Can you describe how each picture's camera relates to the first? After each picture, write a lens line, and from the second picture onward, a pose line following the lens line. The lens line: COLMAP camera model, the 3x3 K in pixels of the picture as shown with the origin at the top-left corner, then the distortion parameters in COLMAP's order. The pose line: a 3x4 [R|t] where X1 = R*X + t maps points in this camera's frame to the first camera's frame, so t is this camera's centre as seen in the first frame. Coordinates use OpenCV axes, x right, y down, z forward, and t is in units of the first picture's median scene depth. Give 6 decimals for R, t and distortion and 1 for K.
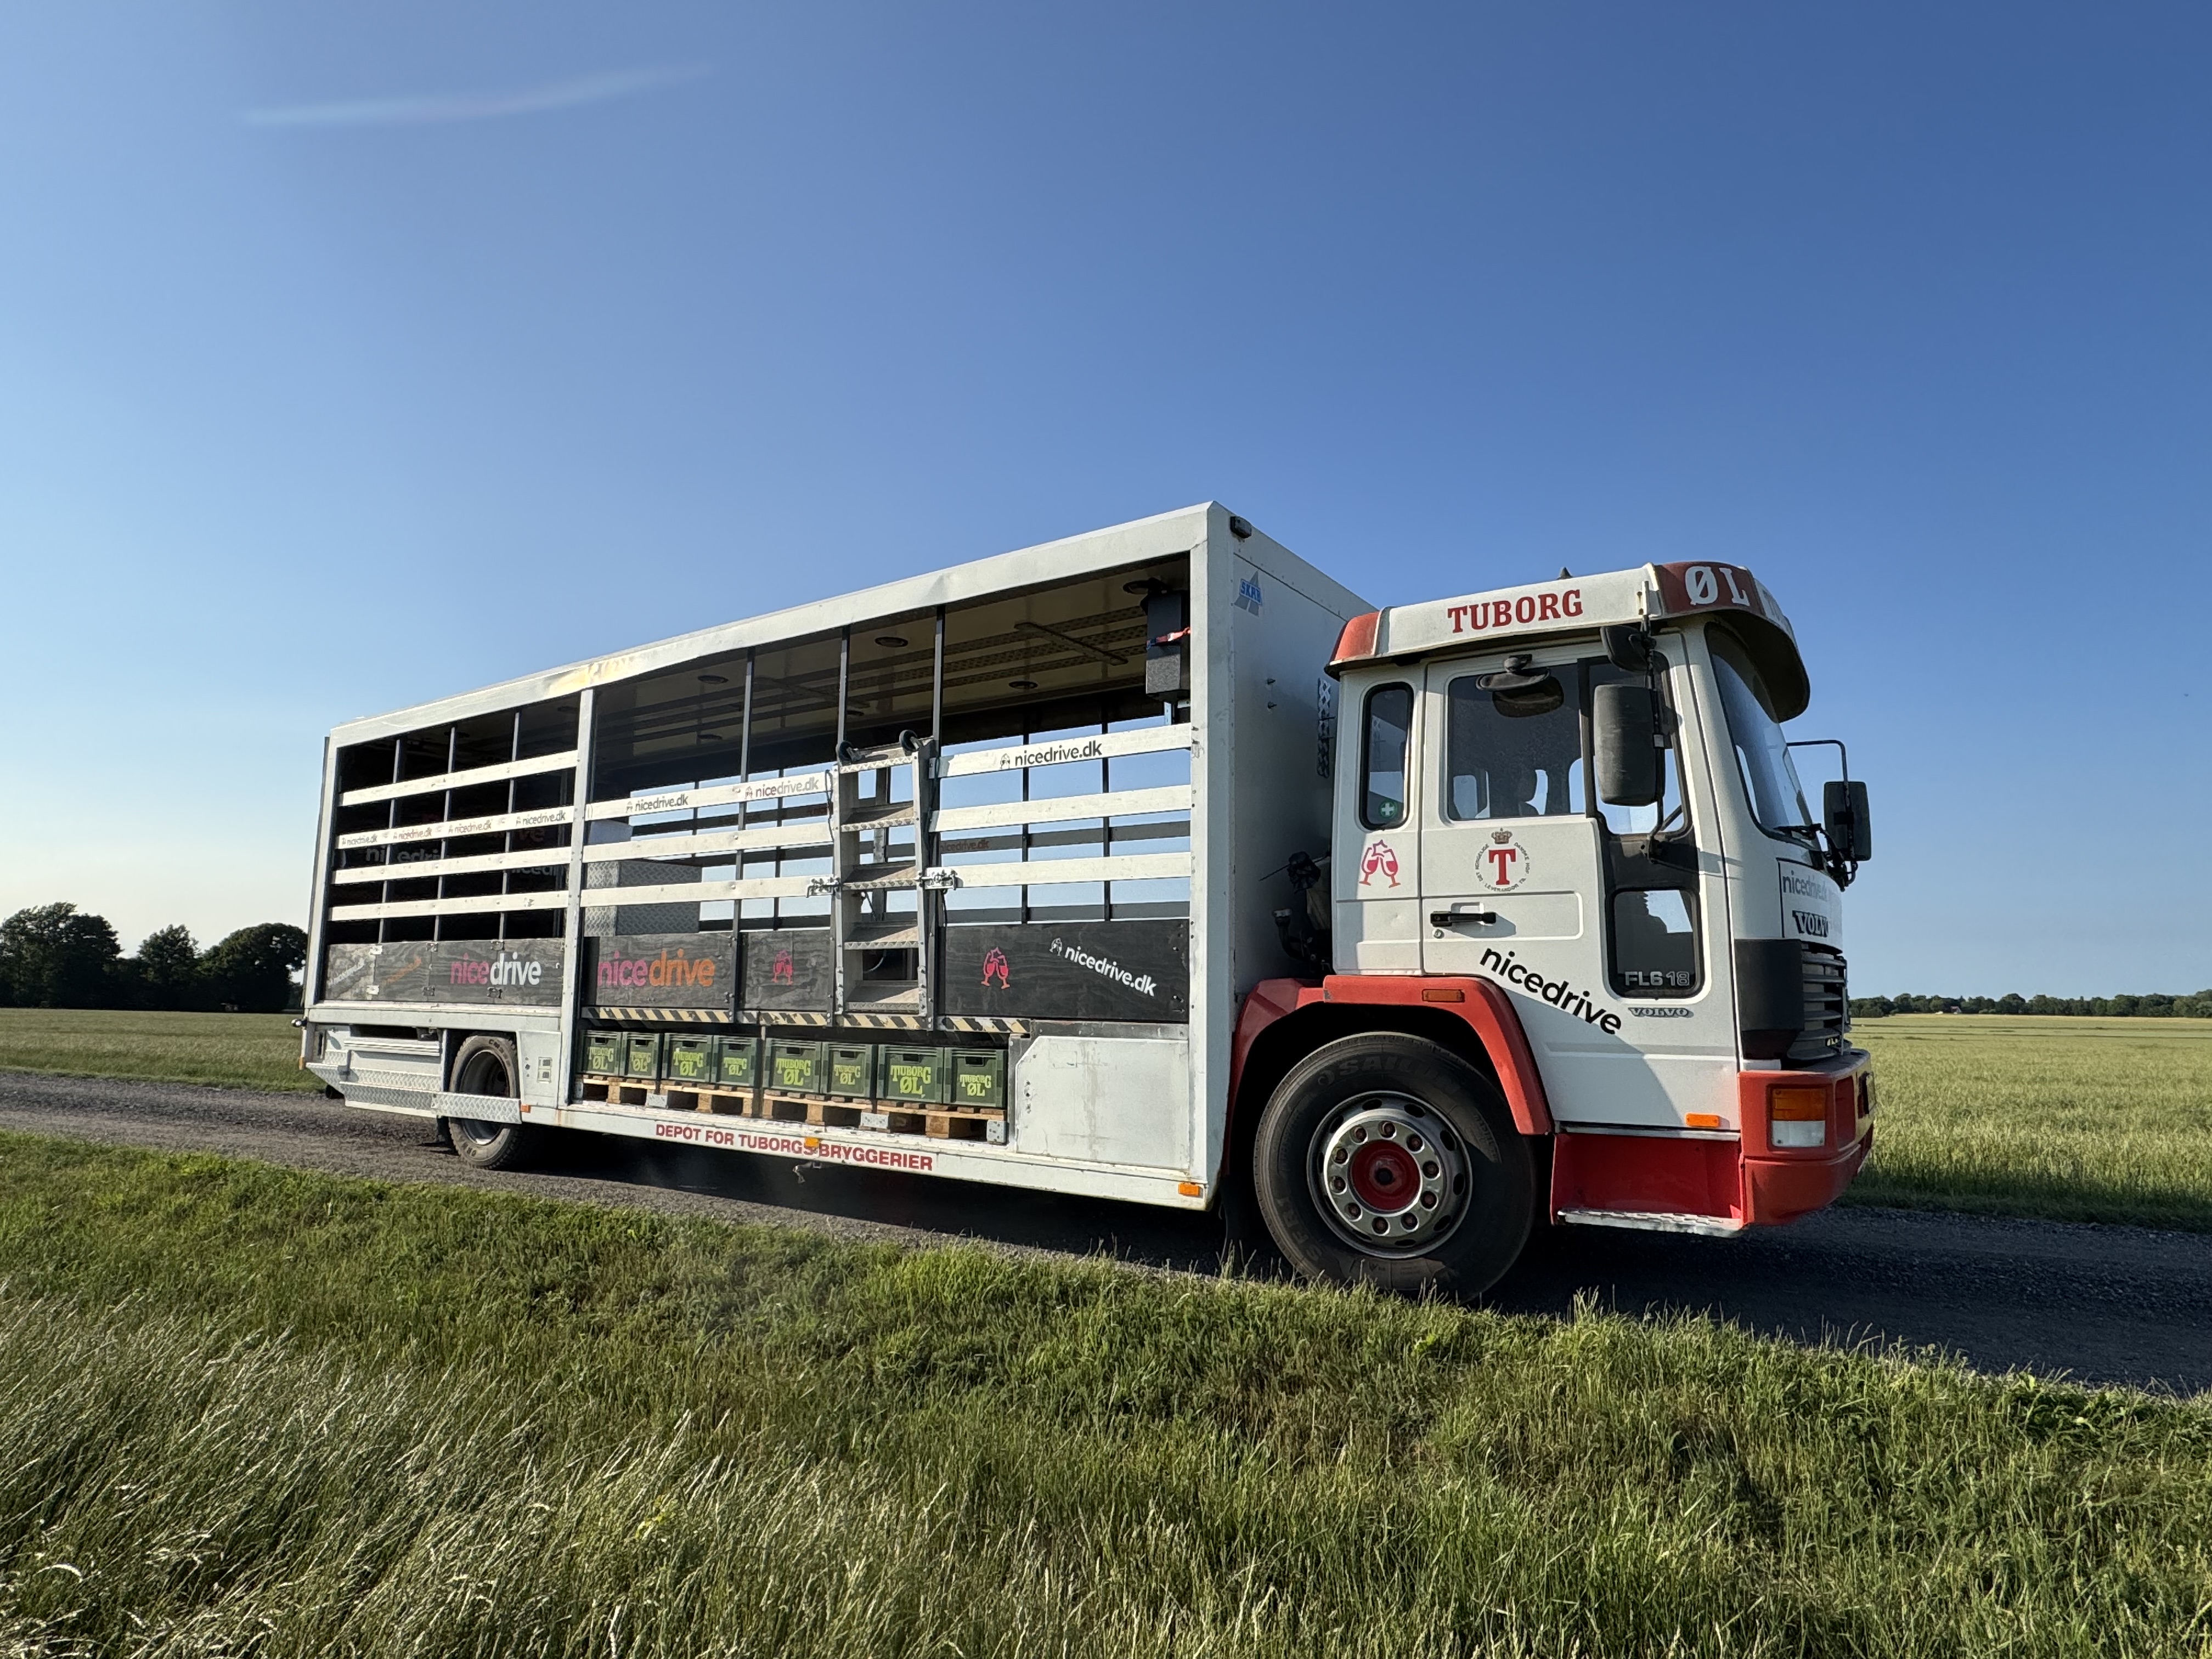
lens RADIAL K [[1201.2, 0, 1118.1], [0, 1201.2, 833.6], [0, 0, 1]] dist [-0.002169, 0.000410]
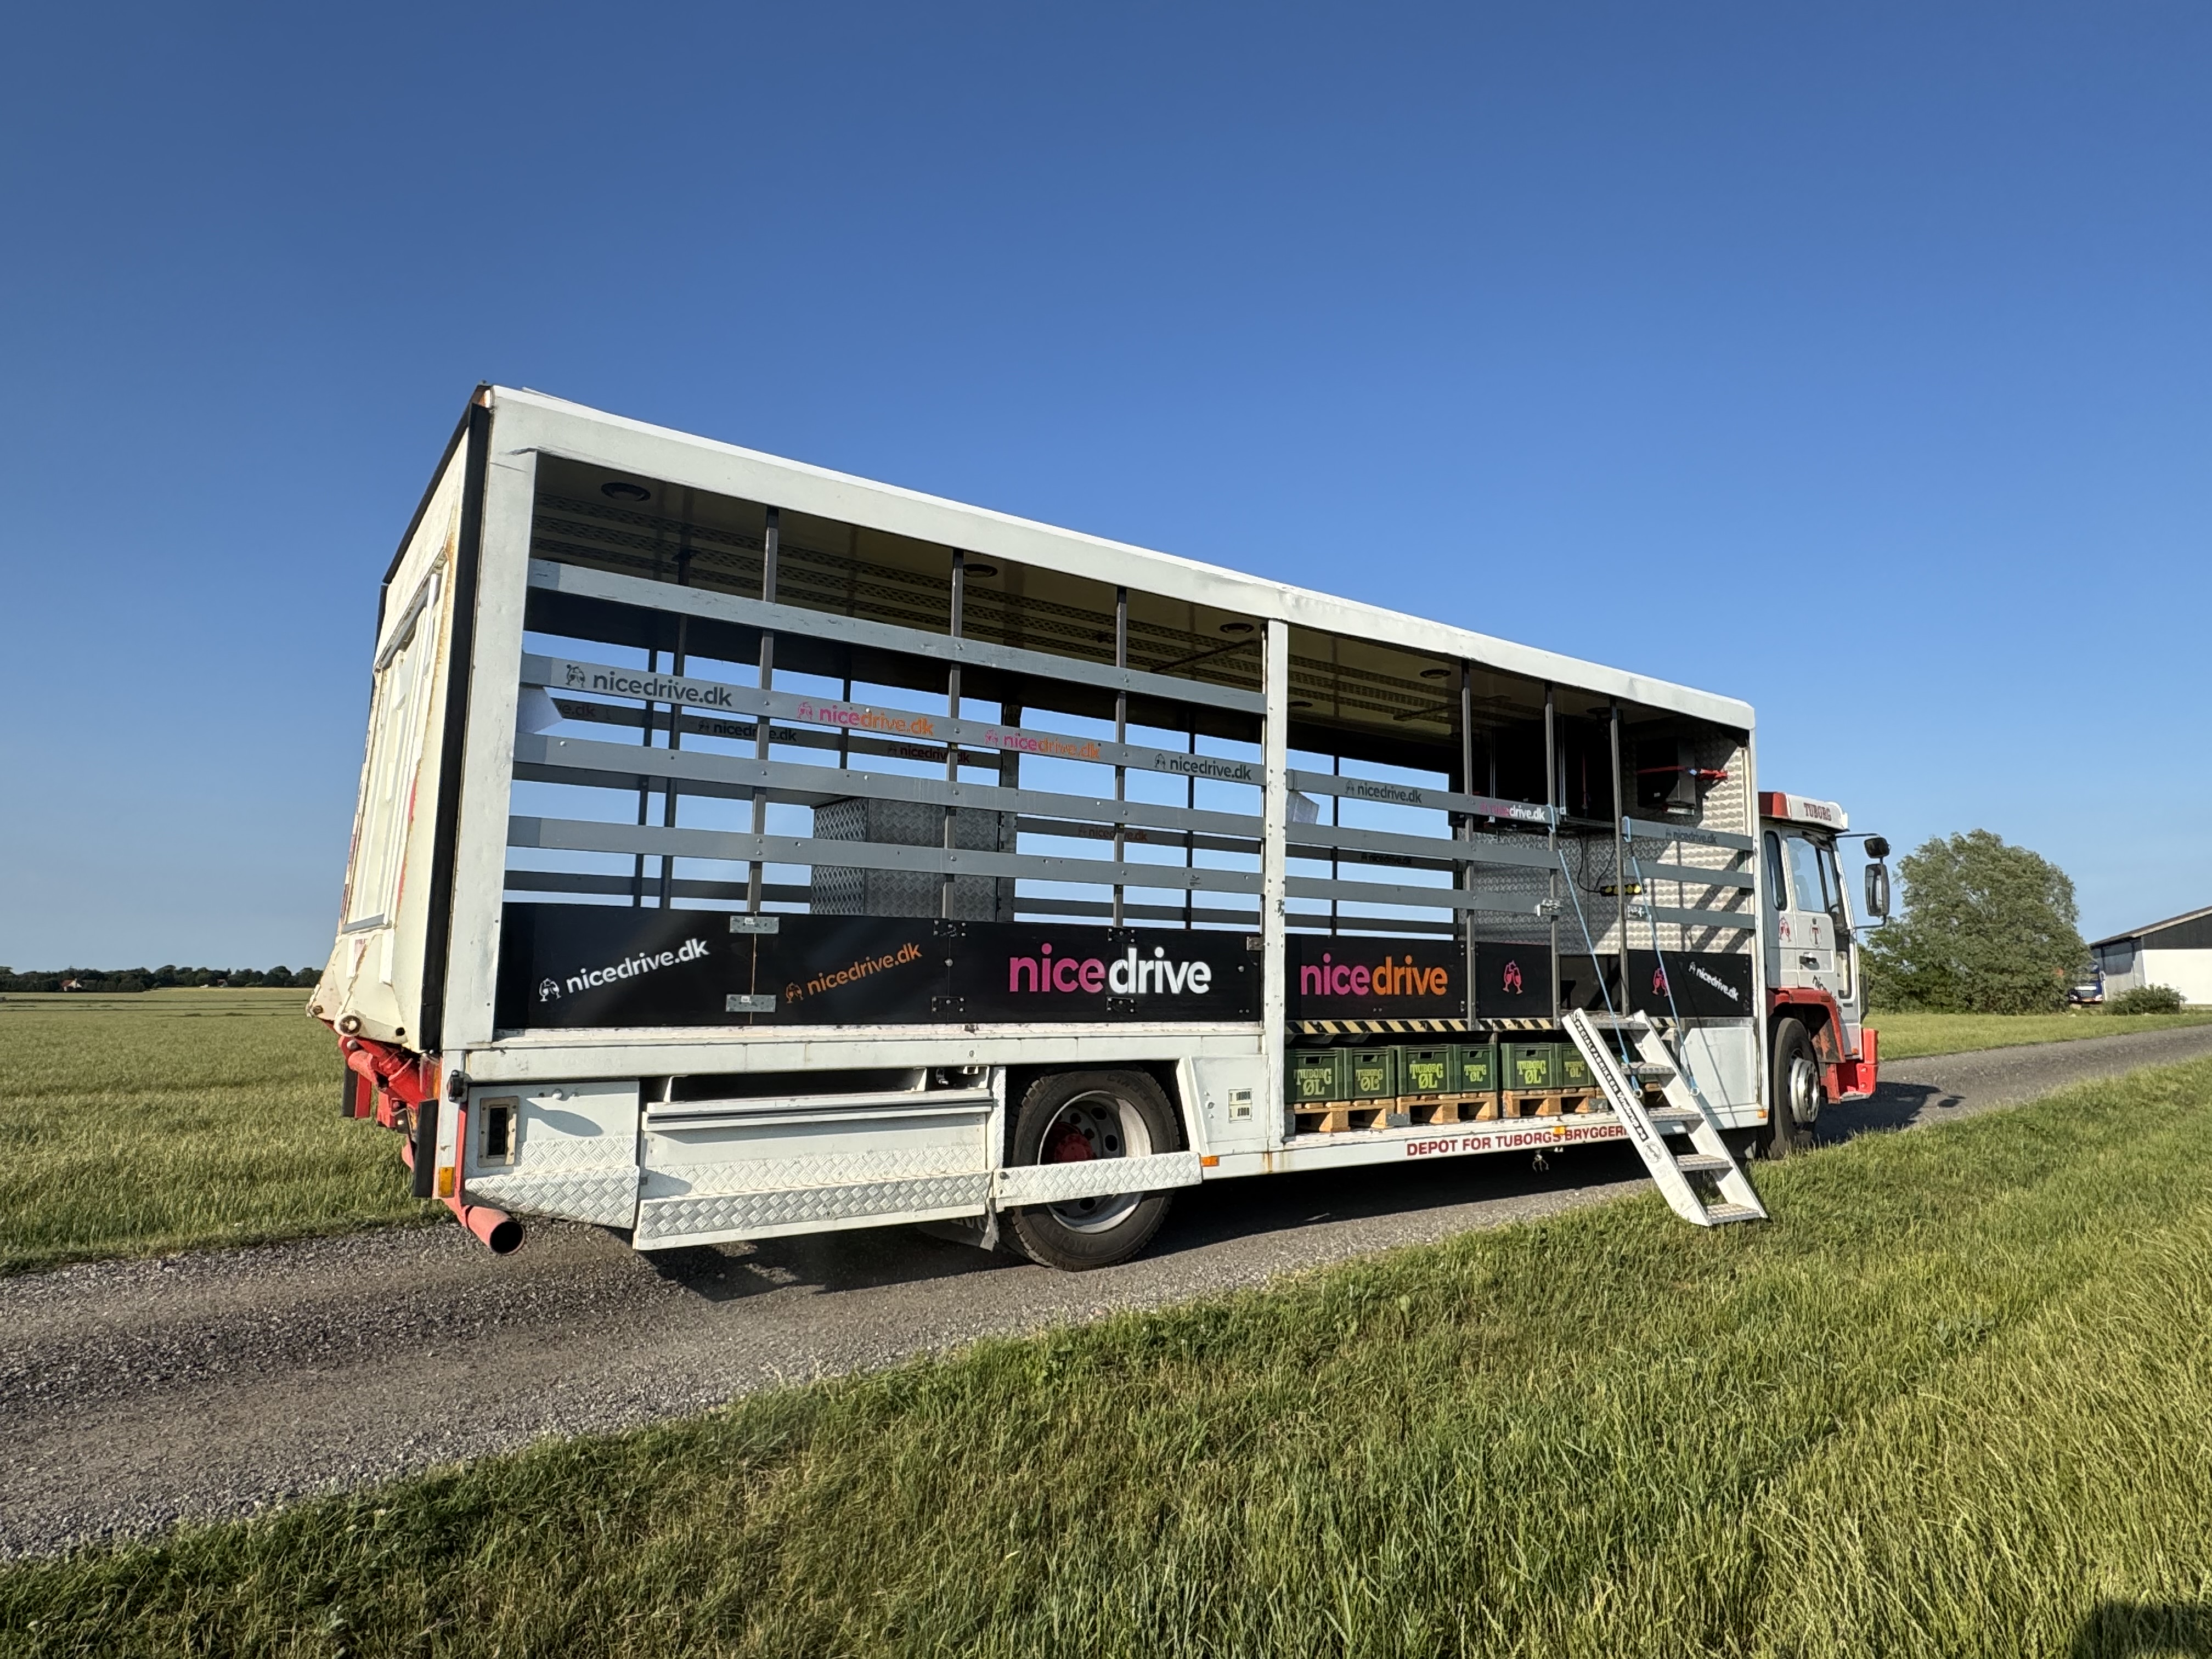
lens RADIAL K [[1280.0, 0, 1114.0], [0, 1280.0, 840.2], [0, 0, 1]] dist [-0.003147, 0.001644]
pose [[0.349185, 0.098238, 0.931890, -1.946914], [-0.130315, 0.989917, -0.055525, 0.130352], [-0.927948, -0.102051, 0.358466, 1.218076]]
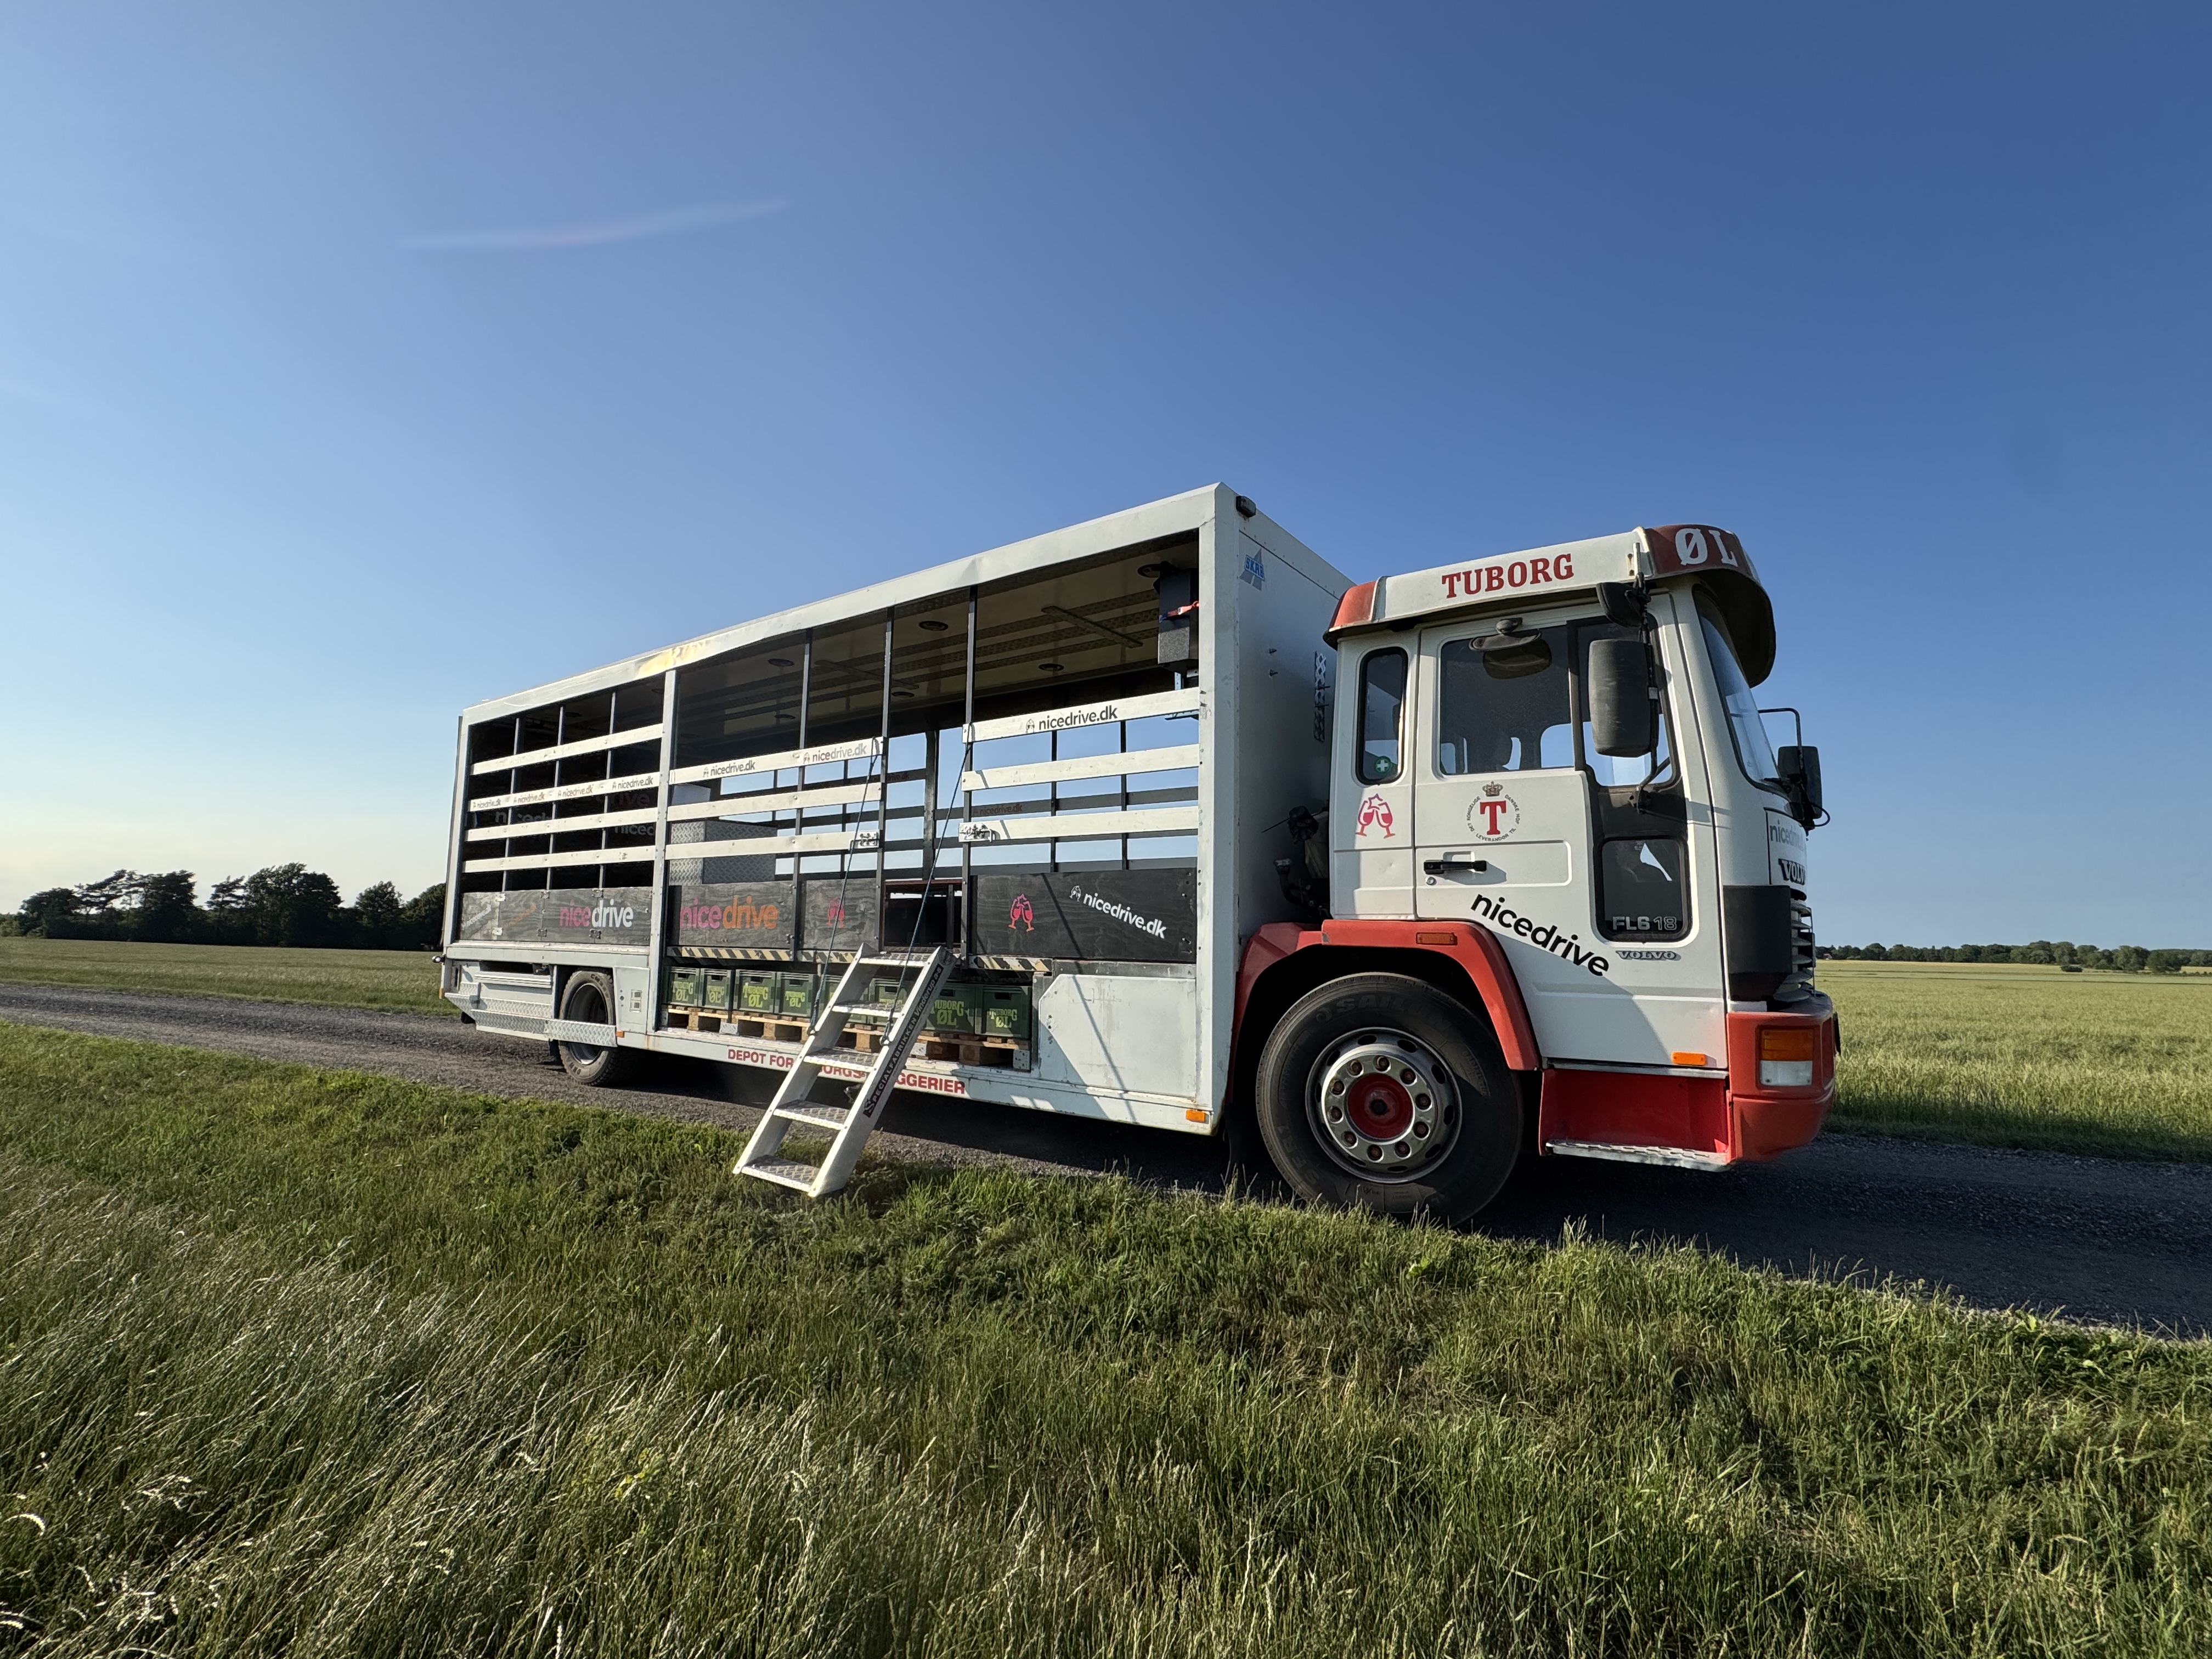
lens RADIAL K [[975.4, 0, 1115.2], [0, 975.4, 831.9], [0, 0, 1]] dist [-0.001831, -0.000235]
pose [[0.999722, 0.002360, -0.023445, 0.006094], [-0.001833, 0.999745, 0.022504, 0.019408], [0.023492, -0.022455, 0.999472, 0.119722]]
